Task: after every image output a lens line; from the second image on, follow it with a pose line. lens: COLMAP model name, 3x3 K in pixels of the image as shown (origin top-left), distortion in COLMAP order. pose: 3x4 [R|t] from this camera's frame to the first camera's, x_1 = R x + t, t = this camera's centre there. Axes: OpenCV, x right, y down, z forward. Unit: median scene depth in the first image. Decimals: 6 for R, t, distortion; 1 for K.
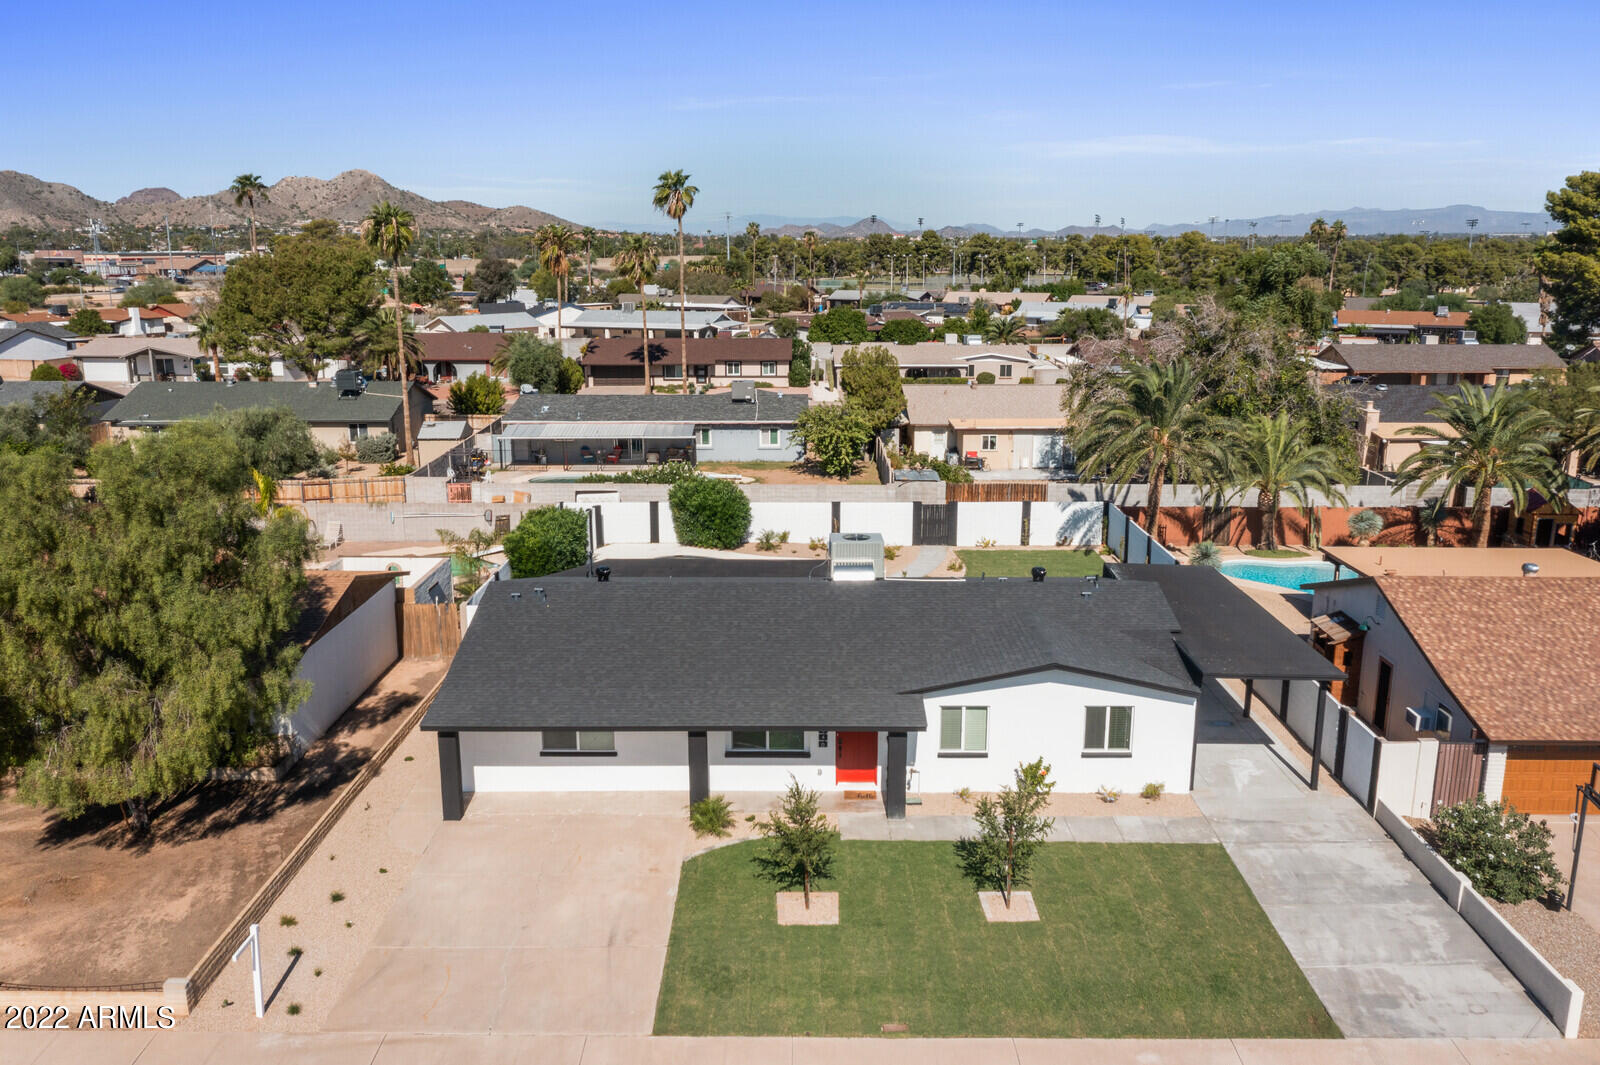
lens RADIAL K [[1243.9, 0, 802.7], [0, 1243.9, 529.1], [0, 0, 1]] dist [-0.008655, 0.002961]
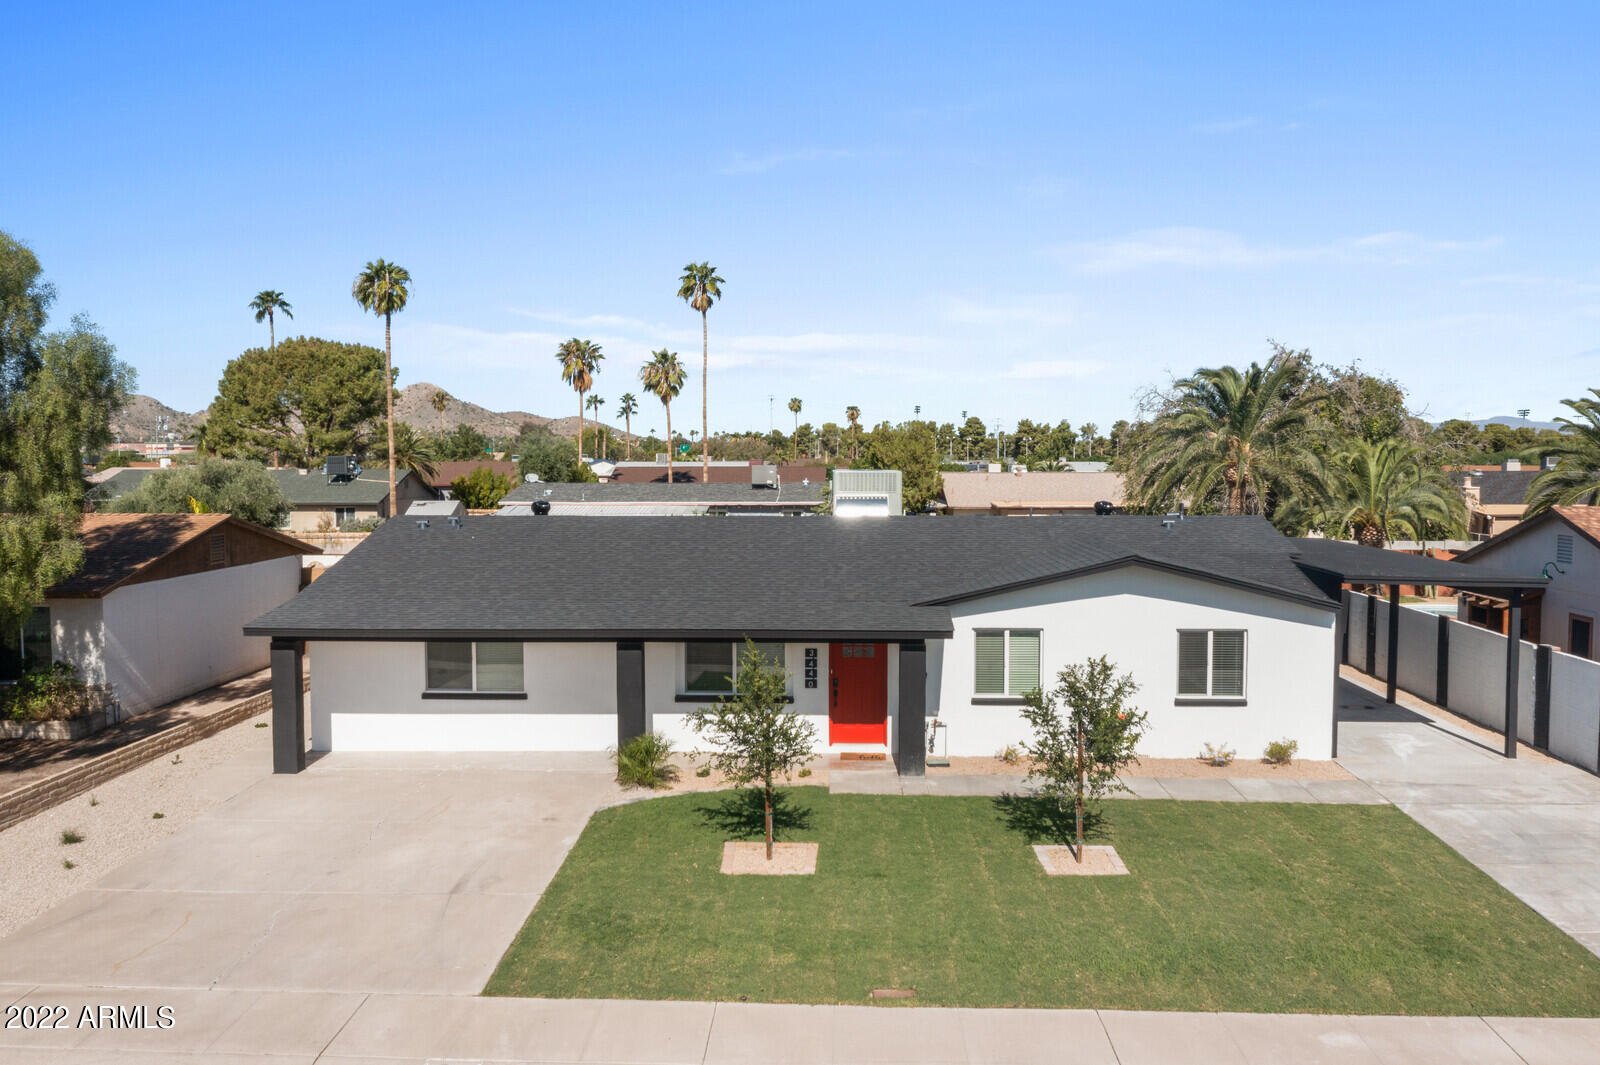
lens RADIAL K [[1243.9, 0, 802.7], [0, 1243.9, 529.1], [0, 0, 1]] dist [-0.008655, 0.002961]
pose [[0.999275, 0.000750, -0.038064, 0.038831], [-0.007037, 0.986215, -0.165317, 0.203782], [0.037416, 0.165465, 0.985506, 0.276884]]
